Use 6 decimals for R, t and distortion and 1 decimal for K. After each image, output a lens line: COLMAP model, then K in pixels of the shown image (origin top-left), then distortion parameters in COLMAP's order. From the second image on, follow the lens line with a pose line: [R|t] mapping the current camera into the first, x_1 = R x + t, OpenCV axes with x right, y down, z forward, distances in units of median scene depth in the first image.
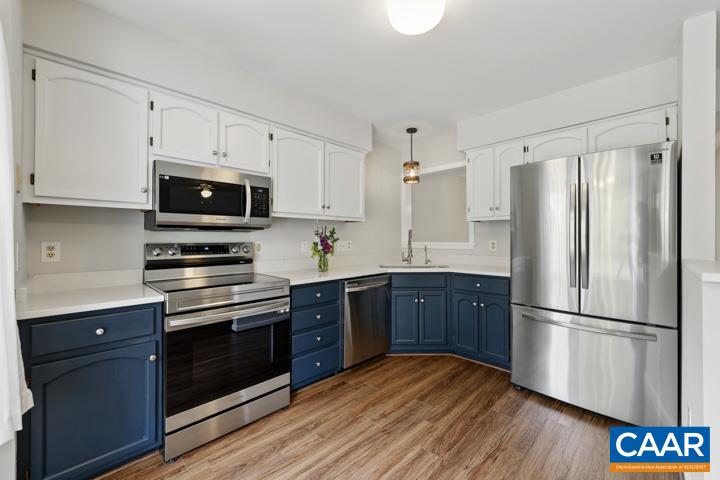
lens RADIAL K [[290.3, 0, 361.4], [0, 290.3, 237.1], [0, 0, 1]] dist [-0.001511, -0.000165]
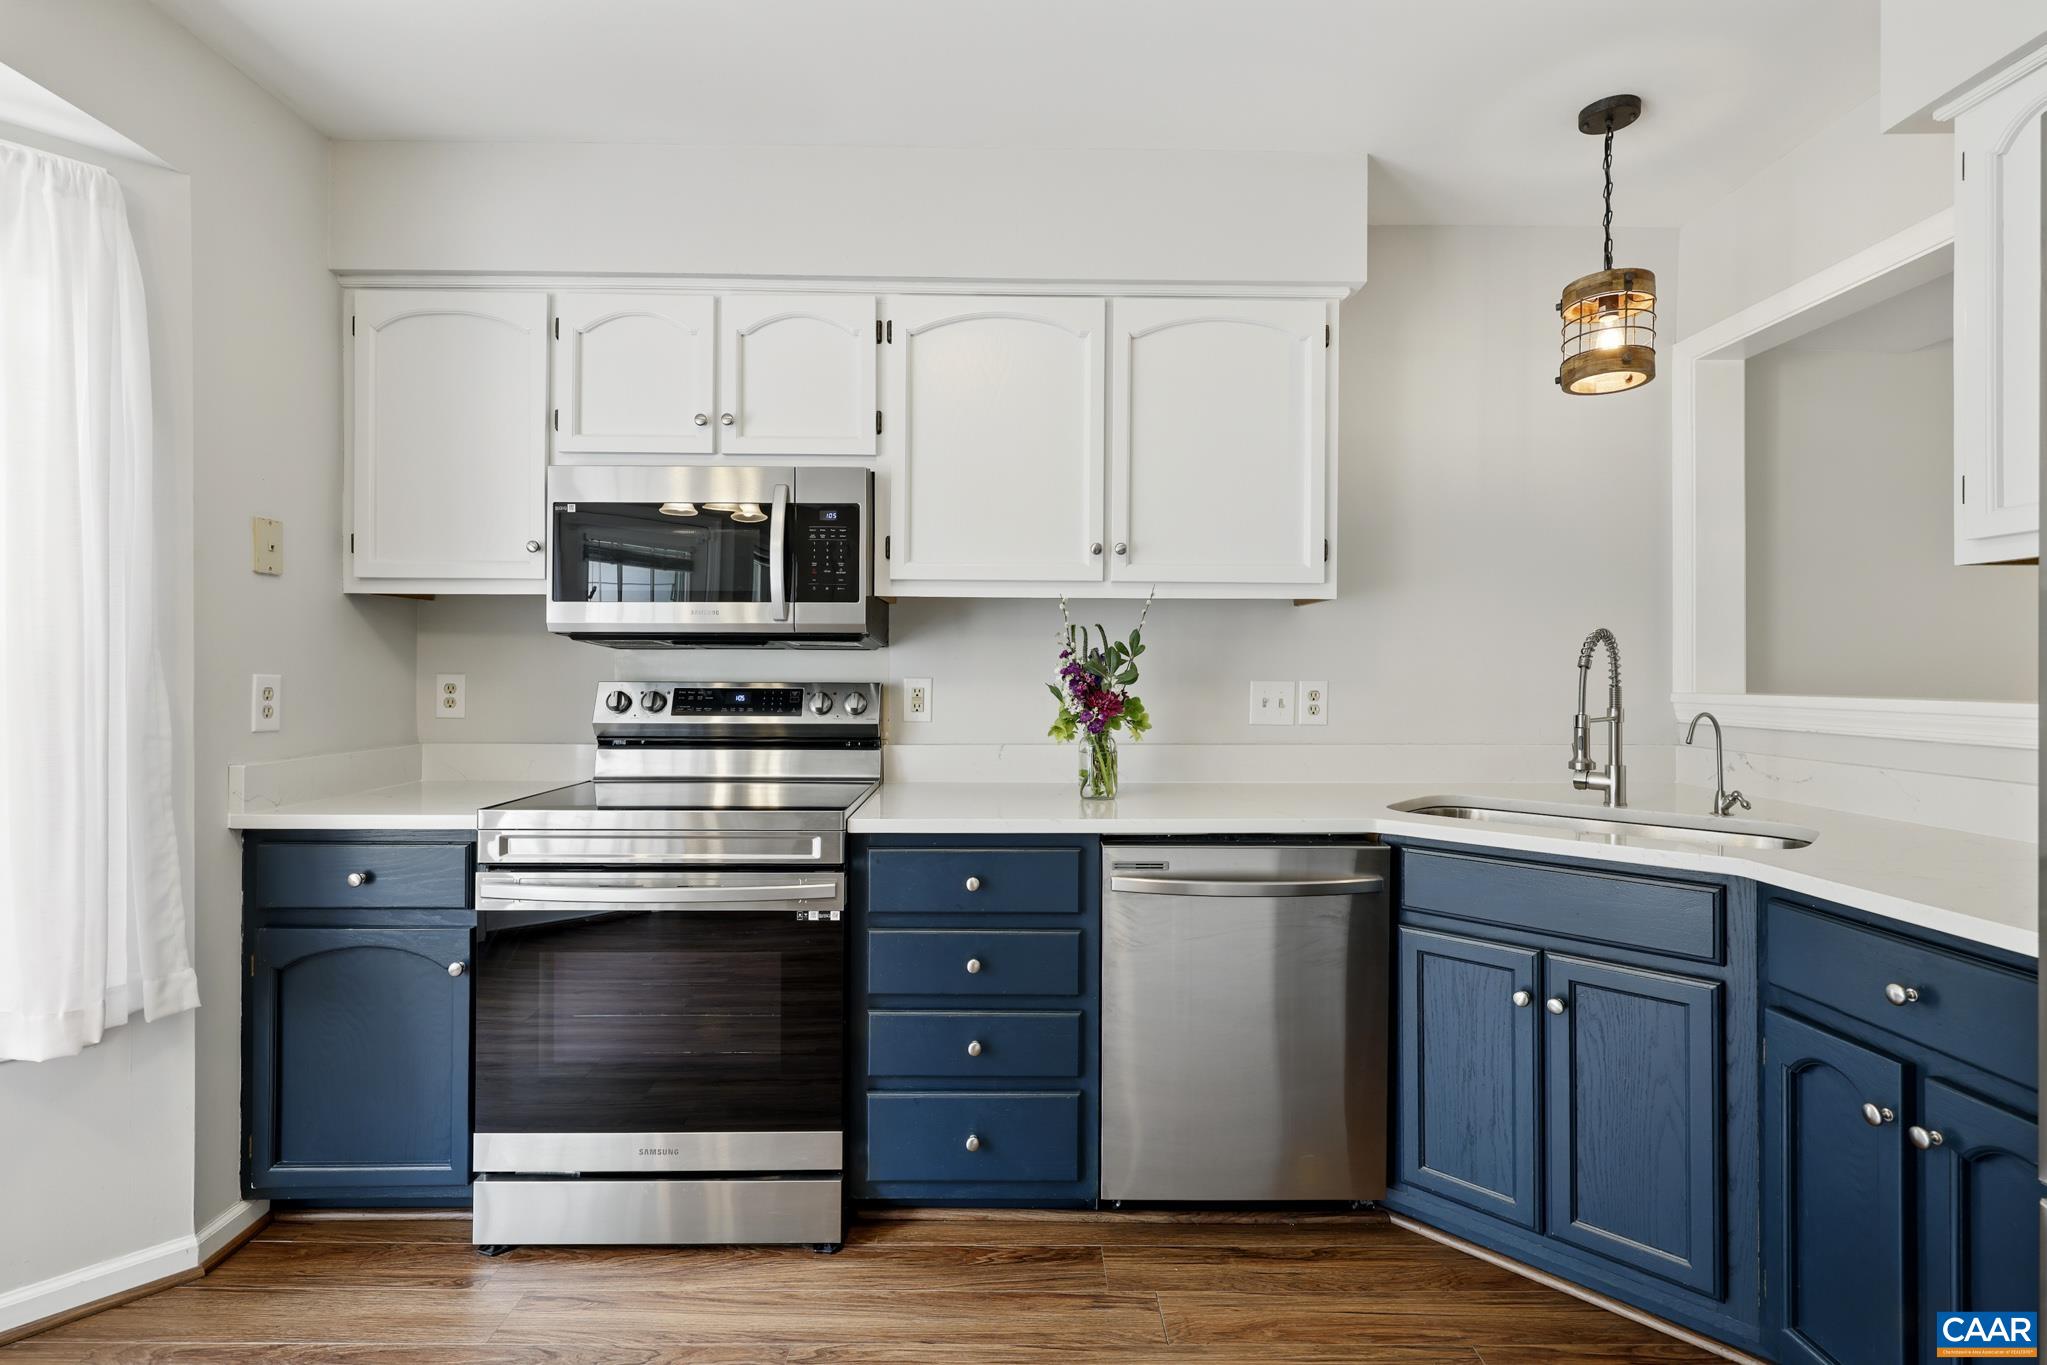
lens RADIAL K [[961.8, 0, 1020.9], [0, 961.8, 669.6], [0, 0, 1]] dist [0.003466, 0.000335]
pose [[0.716306, 0.004940, -0.697769, 0.547357], [-0.002590, 0.999987, 0.004421, -0.000853], [0.697781, -0.001359, 0.716309, 0.434523]]
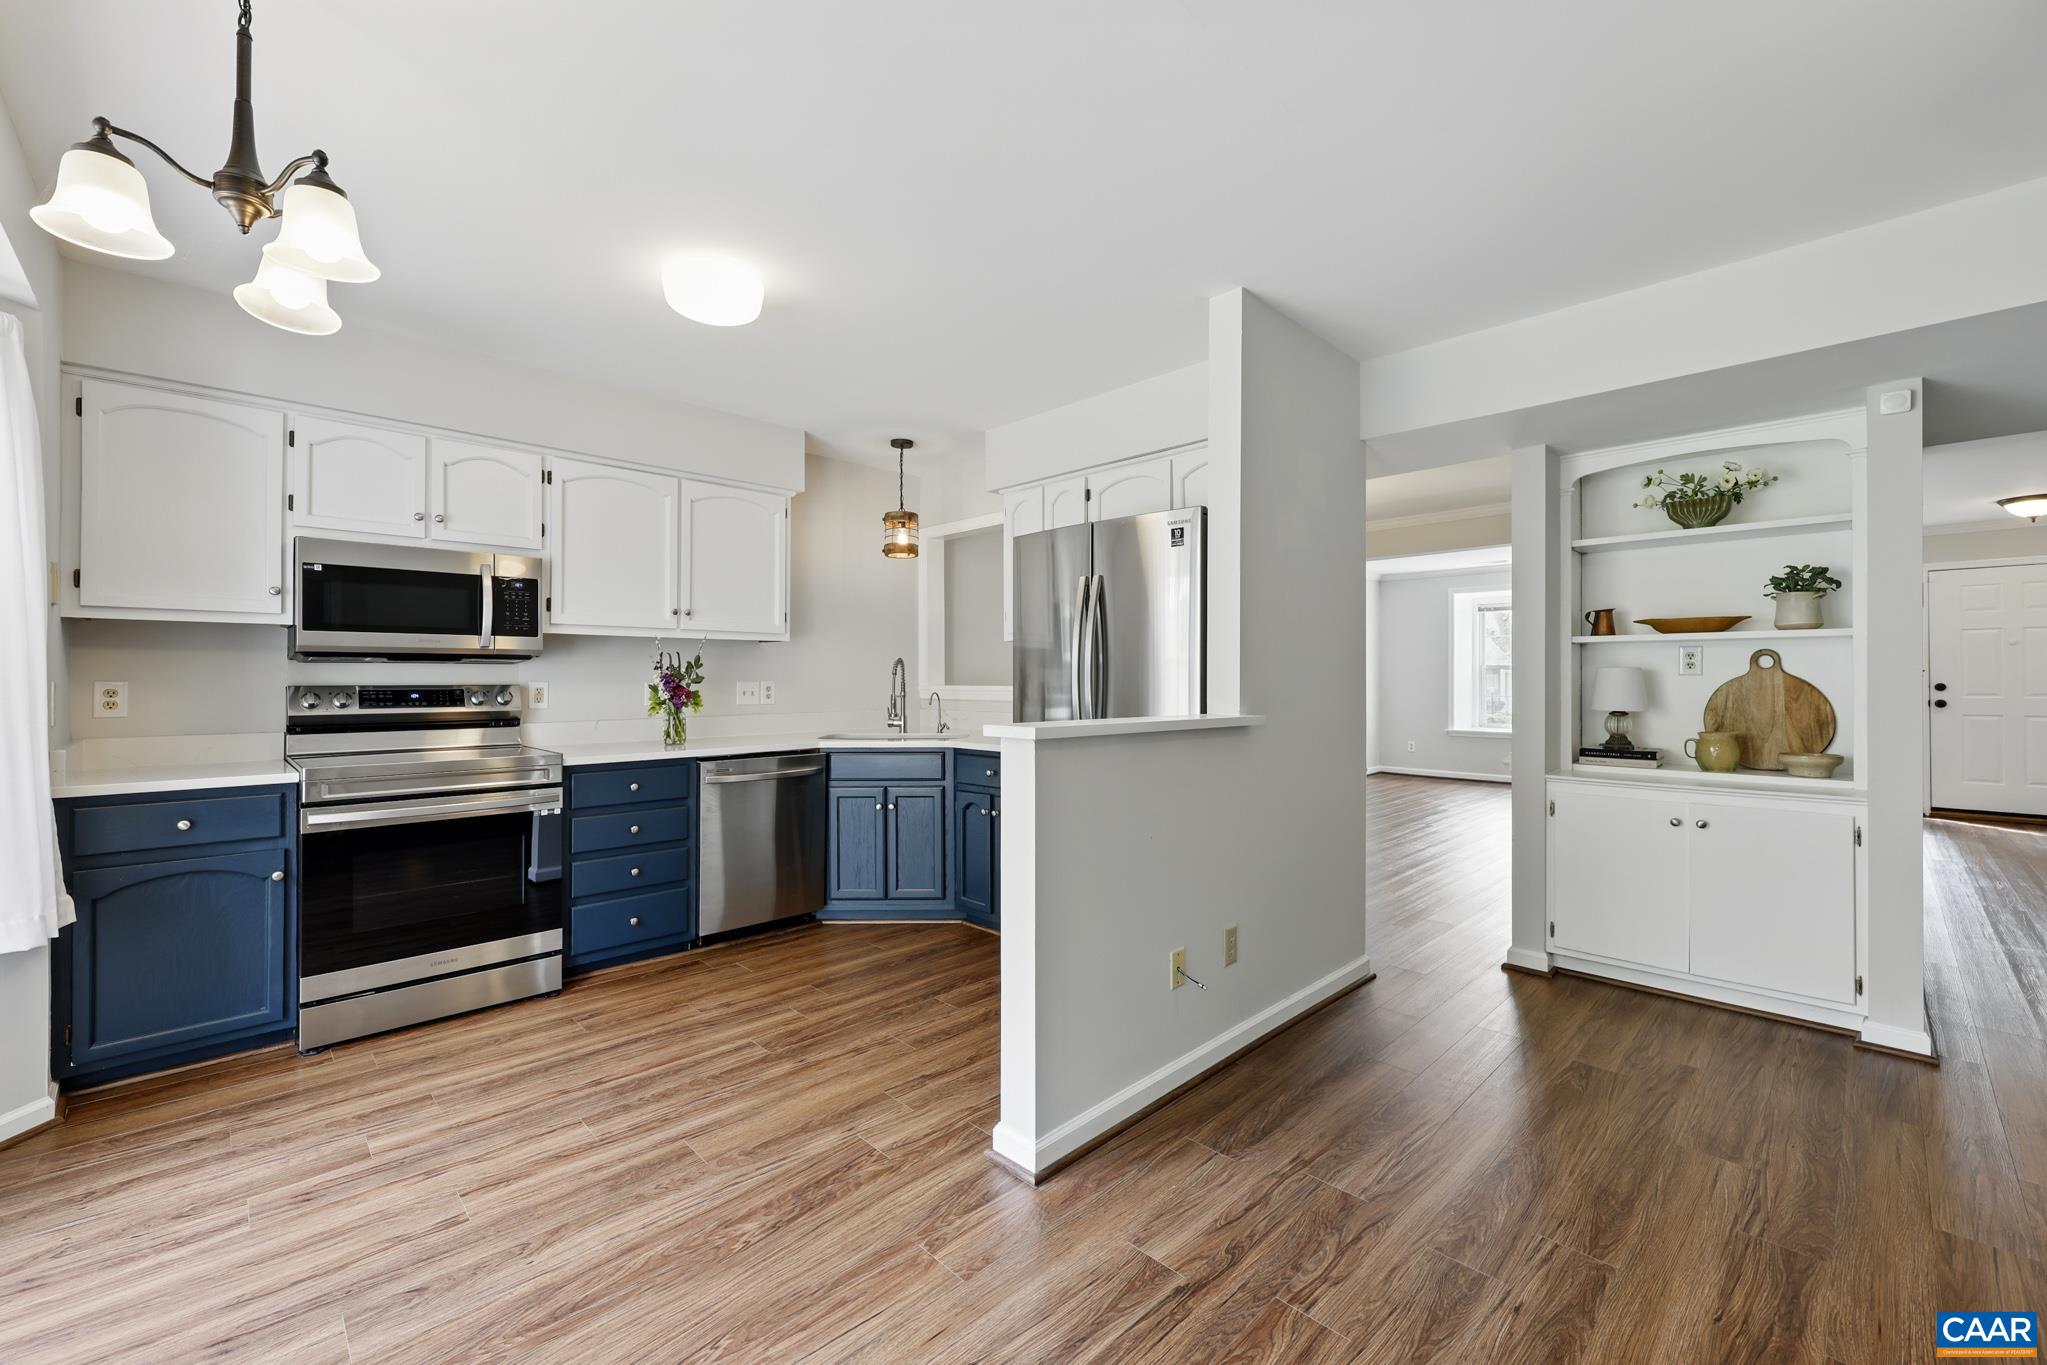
lens RADIAL K [[828.6, 0, 1023.7], [0, 828.6, 674.9], [0, 0, 1]] dist [0.000259, -0.000162]
pose [[0.999977, 0.001784, -0.006588, 0.605319], [-0.001772, 0.999997, 0.001768, -0.002940], [0.006591, -0.001756, 0.999977, -0.509679]]
